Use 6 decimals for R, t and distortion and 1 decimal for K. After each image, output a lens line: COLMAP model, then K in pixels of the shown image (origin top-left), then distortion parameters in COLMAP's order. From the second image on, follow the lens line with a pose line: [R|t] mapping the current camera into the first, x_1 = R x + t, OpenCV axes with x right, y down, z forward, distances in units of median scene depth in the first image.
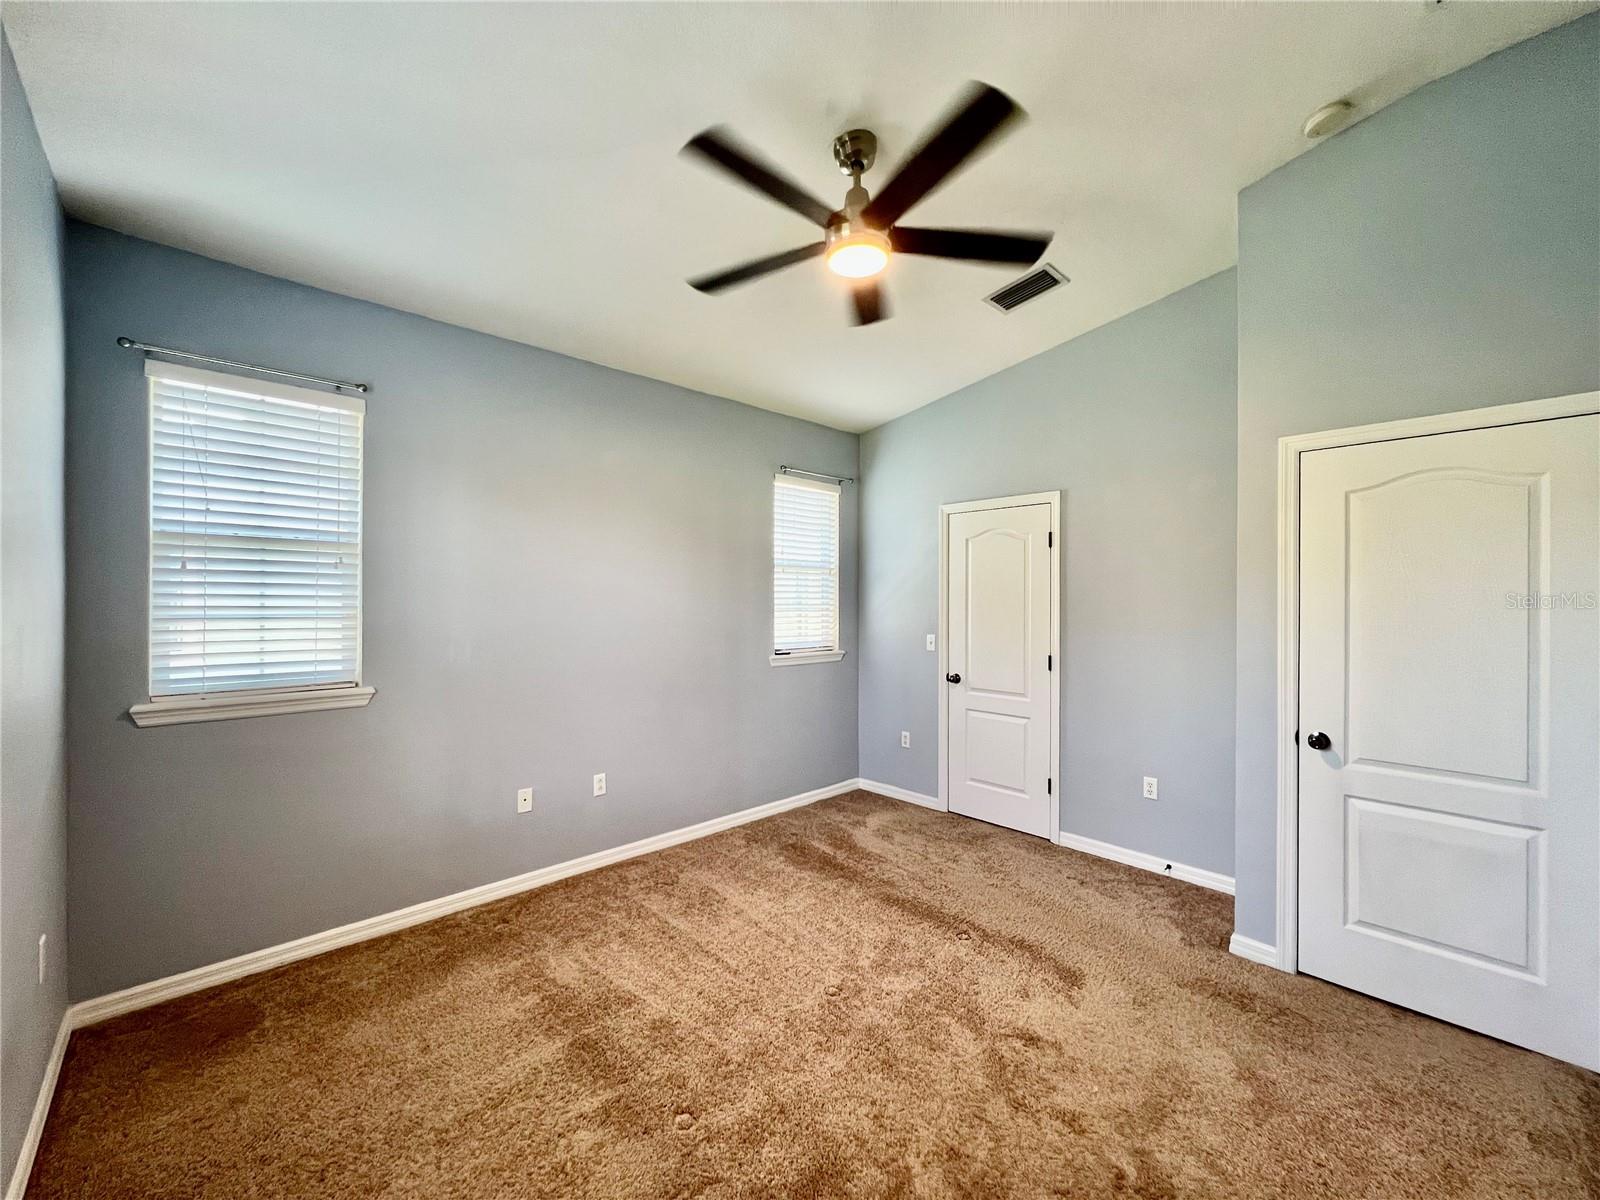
lens RADIAL K [[637.5, 0, 794.4], [0, 637.5, 599.5], [0, 0, 1]] dist [-0.001403, 0.000433]
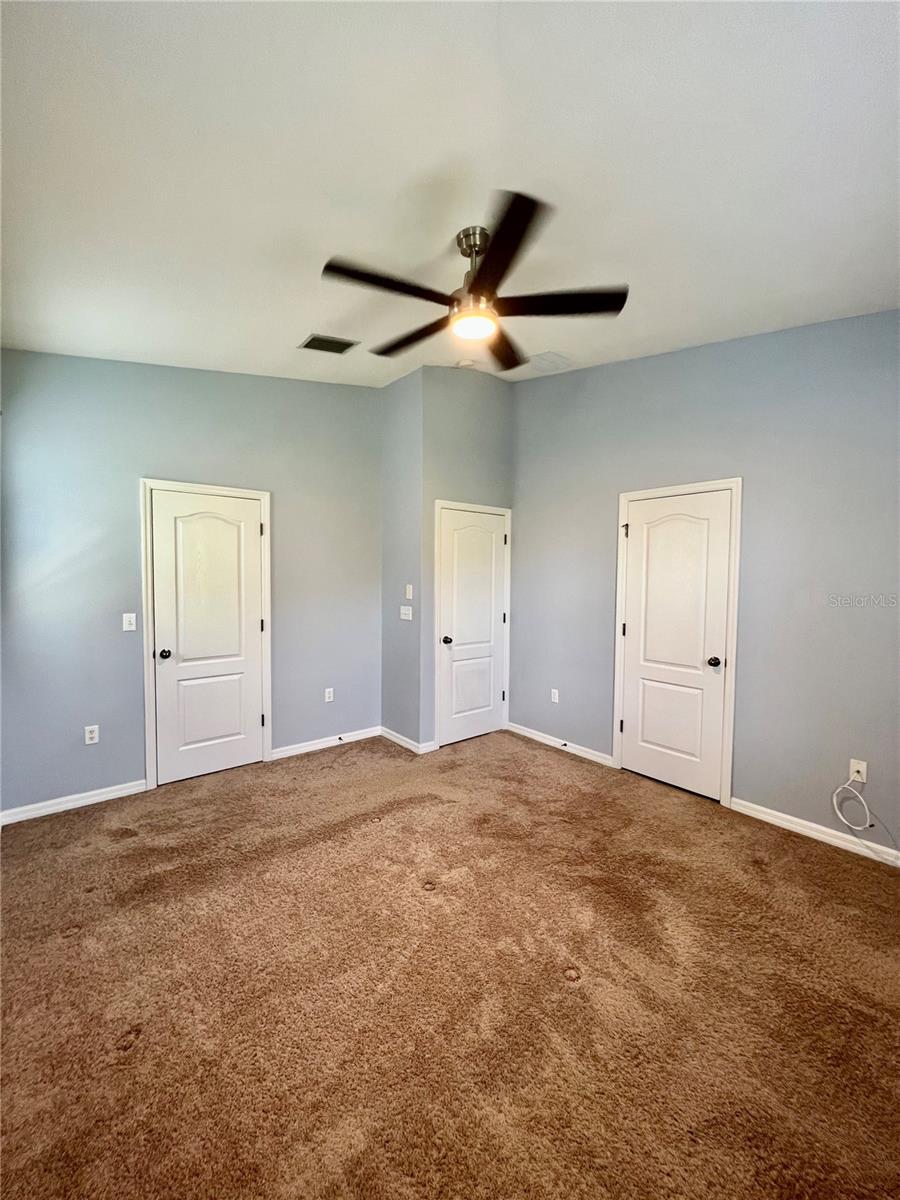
lens RADIAL K [[478.1, 0, 448.0], [0, 478.1, 597.7], [0, 0, 1]] dist [-0.001403, 0.000433]
pose [[0.072063, -0.047801, 0.996254, -0.542778], [-0.001980, 0.998842, 0.048069, -0.003786], [-0.997398, -0.005437, 0.071885, 0.569569]]
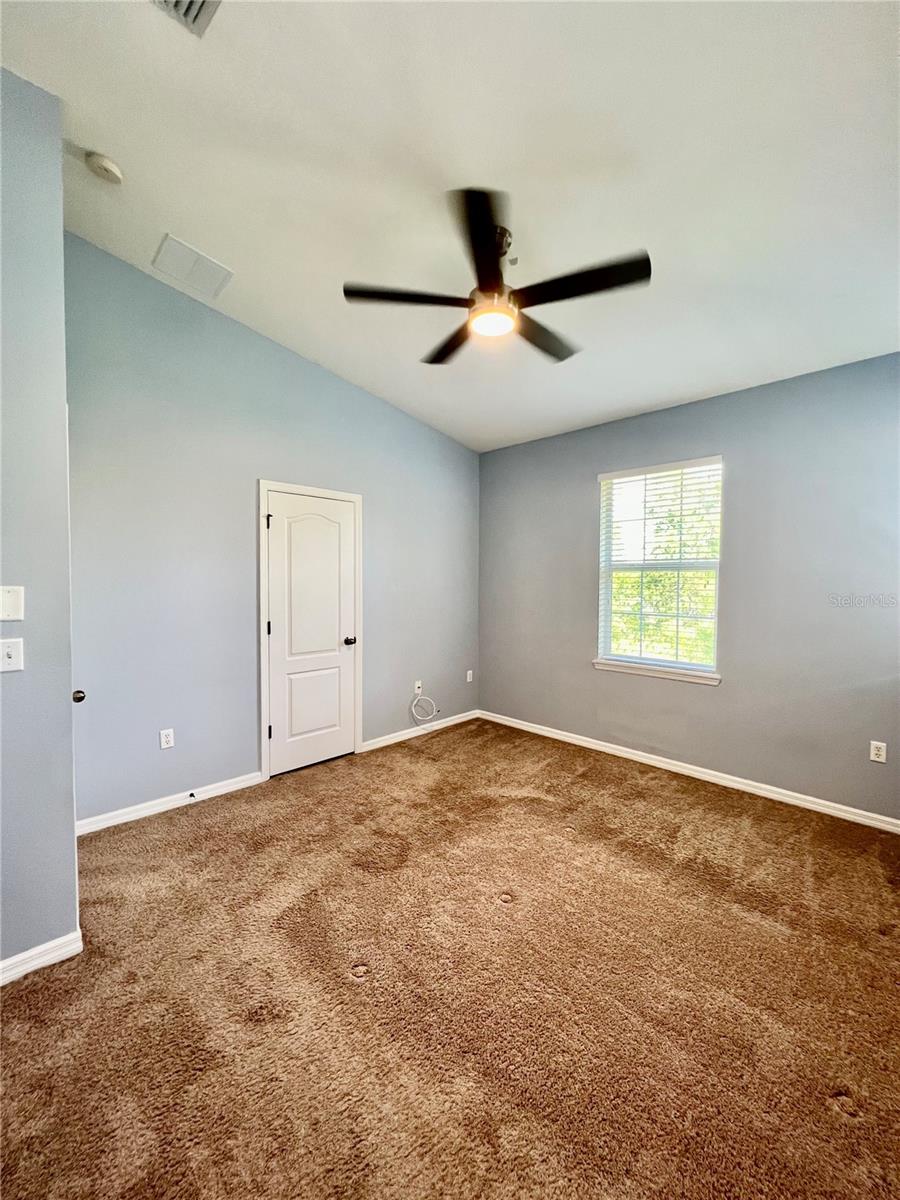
lens RADIAL K [[478.1, 0, 452.6], [0, 478.1, 597.1], [0, 0, 1]] dist [-0.001403, 0.000433]
pose [[-0.999668, -0.000690, -0.025762, 0.118879], [-0.001754, 0.999146, 0.041287, 0.010878], [0.025711, 0.041318, -0.998815, 1.185404]]
